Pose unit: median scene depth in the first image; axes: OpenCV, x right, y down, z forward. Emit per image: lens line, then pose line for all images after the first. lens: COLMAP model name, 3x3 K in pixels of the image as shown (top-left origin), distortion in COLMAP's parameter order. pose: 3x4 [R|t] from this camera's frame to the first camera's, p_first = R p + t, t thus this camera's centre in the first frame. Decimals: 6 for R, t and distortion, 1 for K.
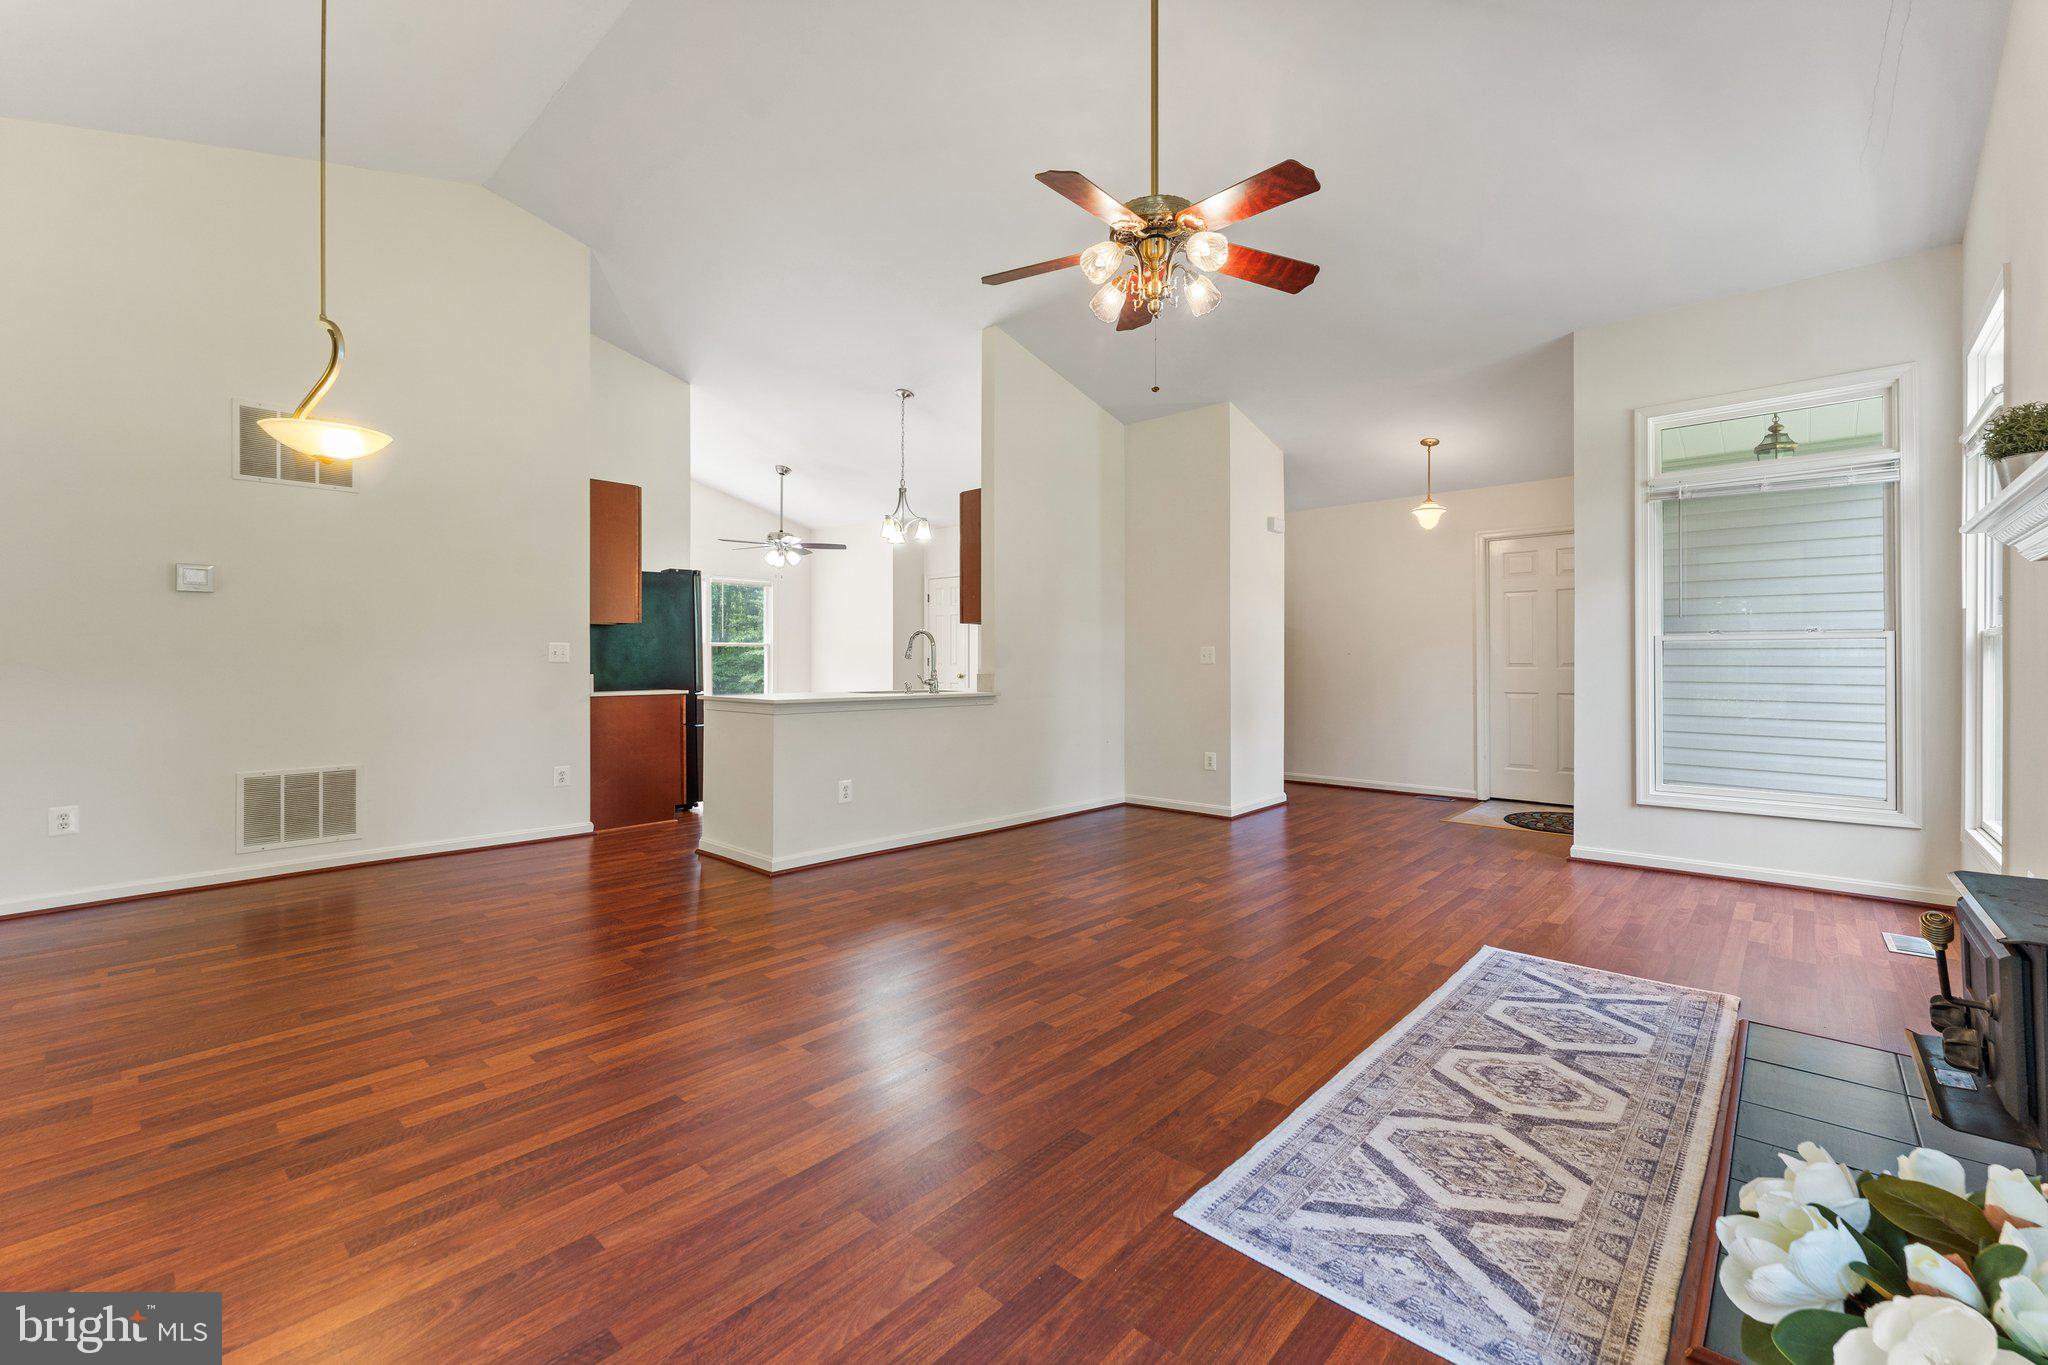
lens RADIAL K [[848.9, 0, 1011.1], [0, 848.9, 677.4], [0, 0, 1]] dist [0.001730, -0.000151]
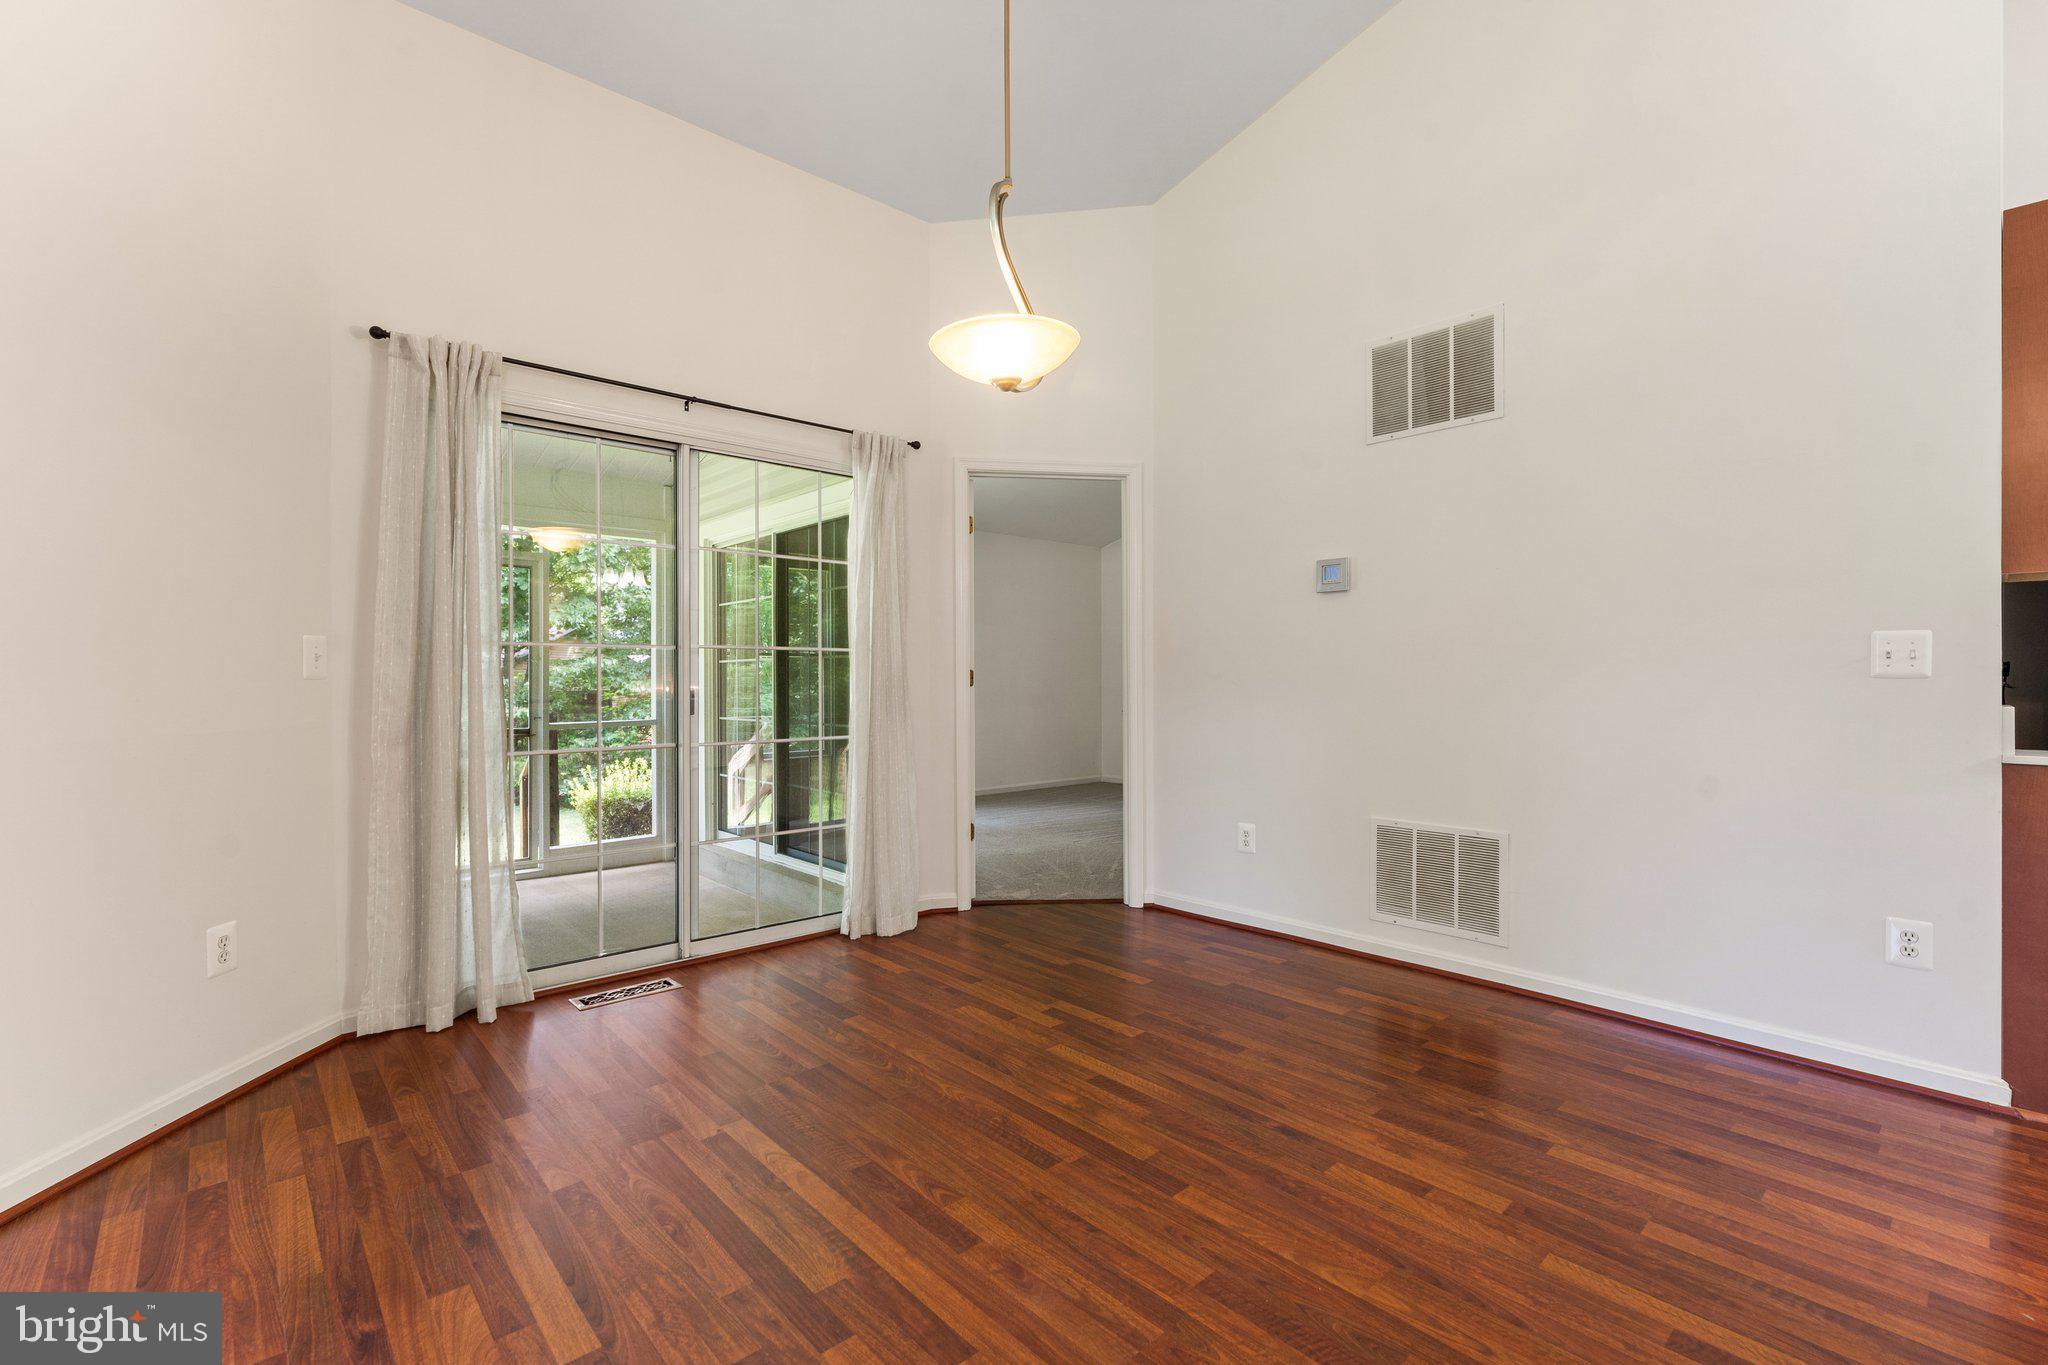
lens RADIAL K [[897.6, 0, 1017.6], [0, 897.6, 679.6], [0, 0, 1]] dist [-0.003369, -0.000040]
pose [[-0.087331, 0.004303, -0.996170, -0.084061], [-0.015951, 0.999856, 0.005718, -0.022792], [0.996052, 0.016389, -0.087250, 1.177865]]
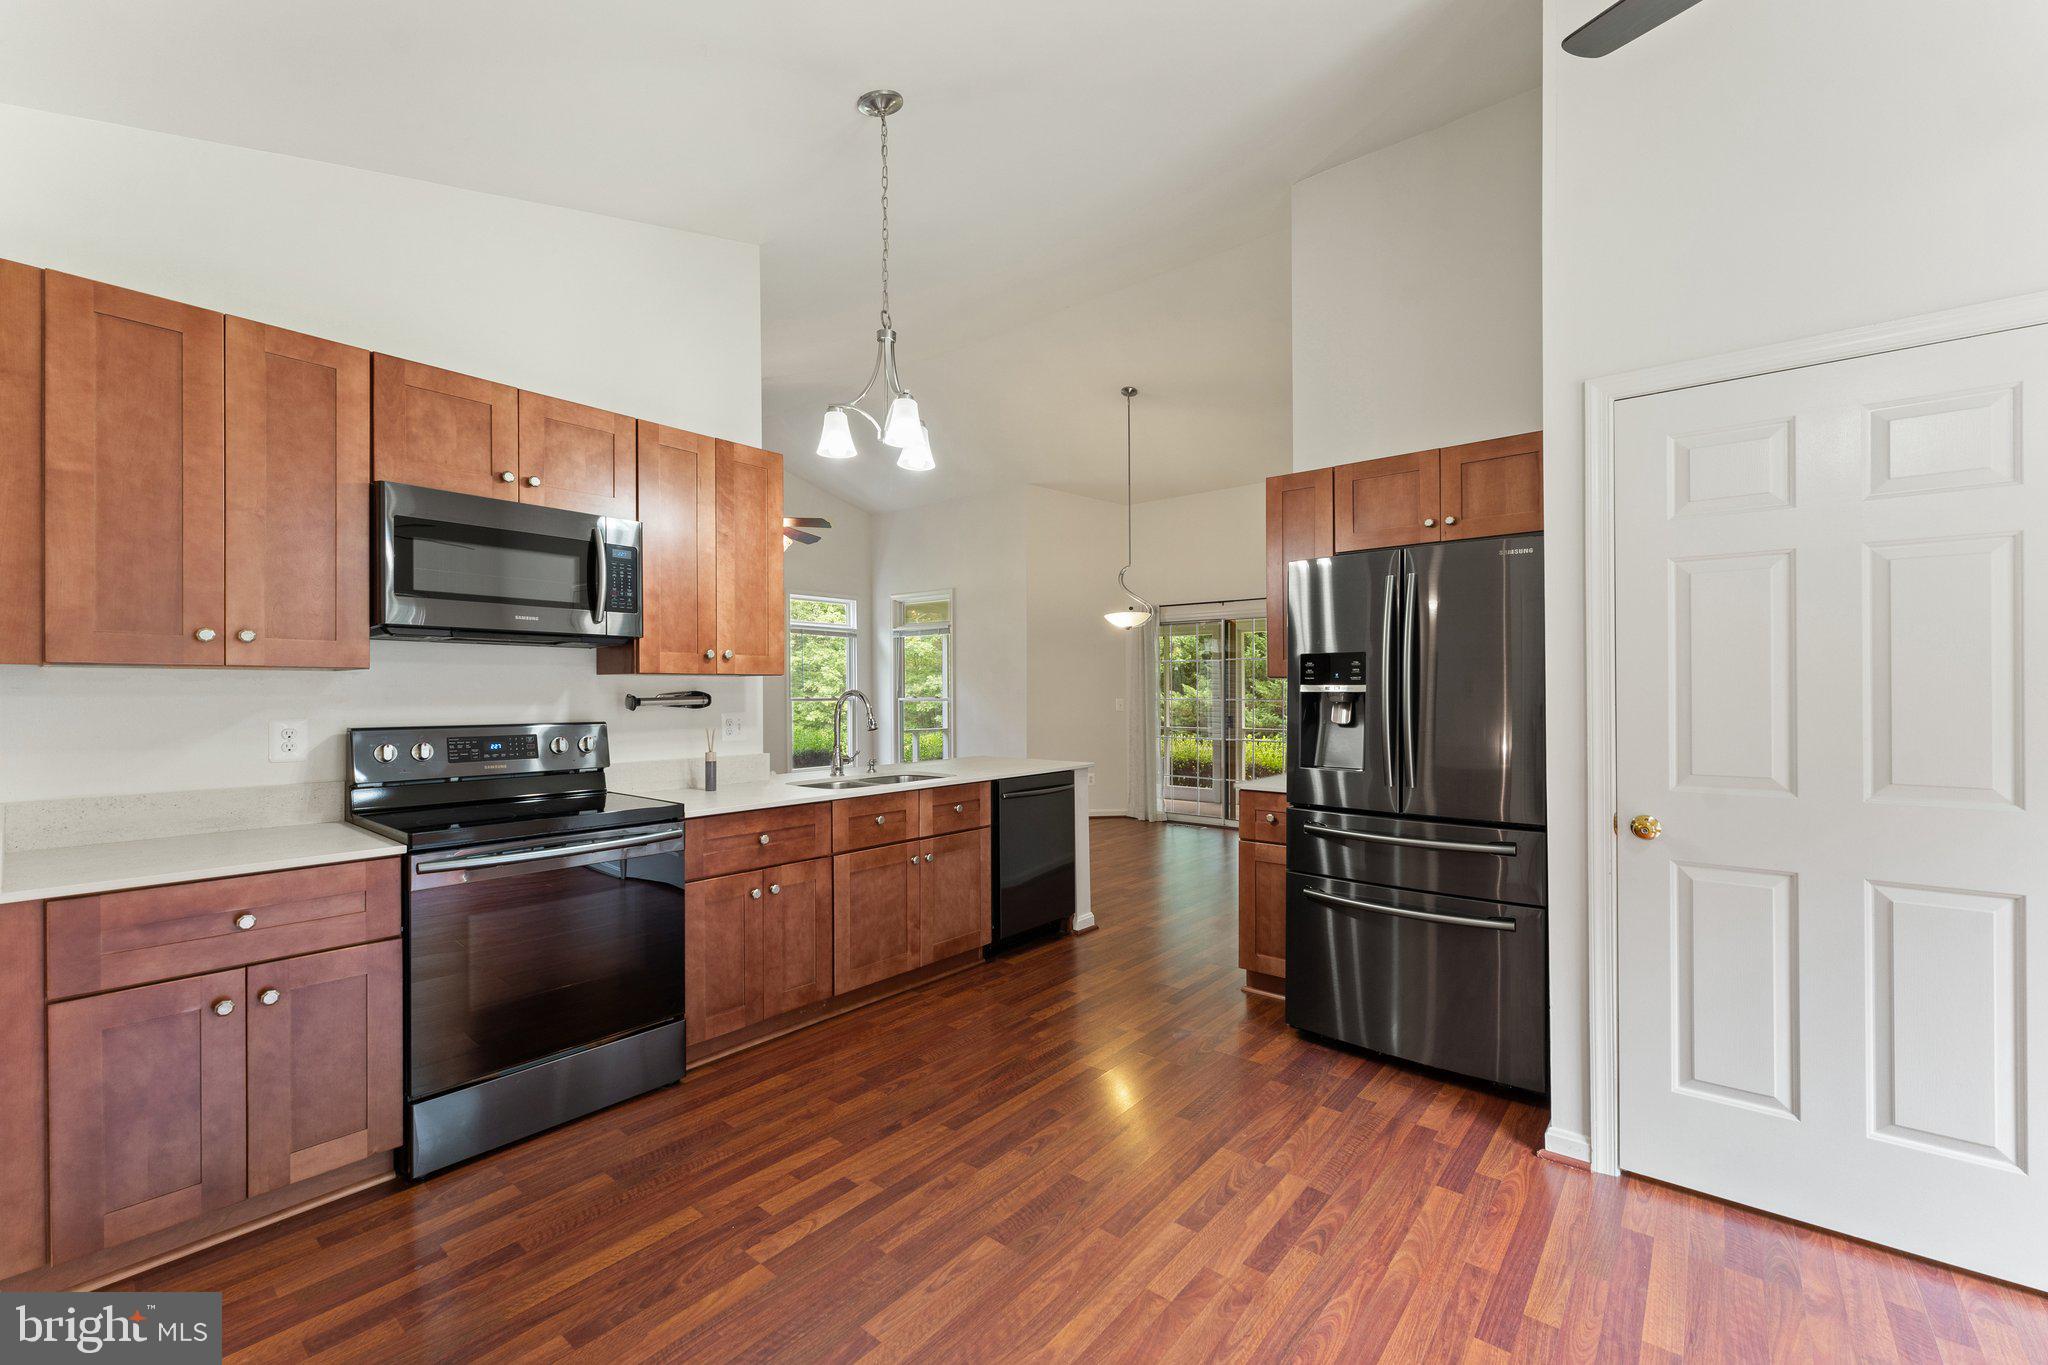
lens RADIAL K [[837.5, 0, 1024.0], [0, 837.5, 682.5], [0, 0, 1]] dist [0.000754, 0.000088]
pose [[-0.997966, 0.002780, -0.063686, -0.419940], [0.002458, 0.999984, 0.005138, -0.129992], [0.063699, 0.004971, -0.997957, 3.516109]]
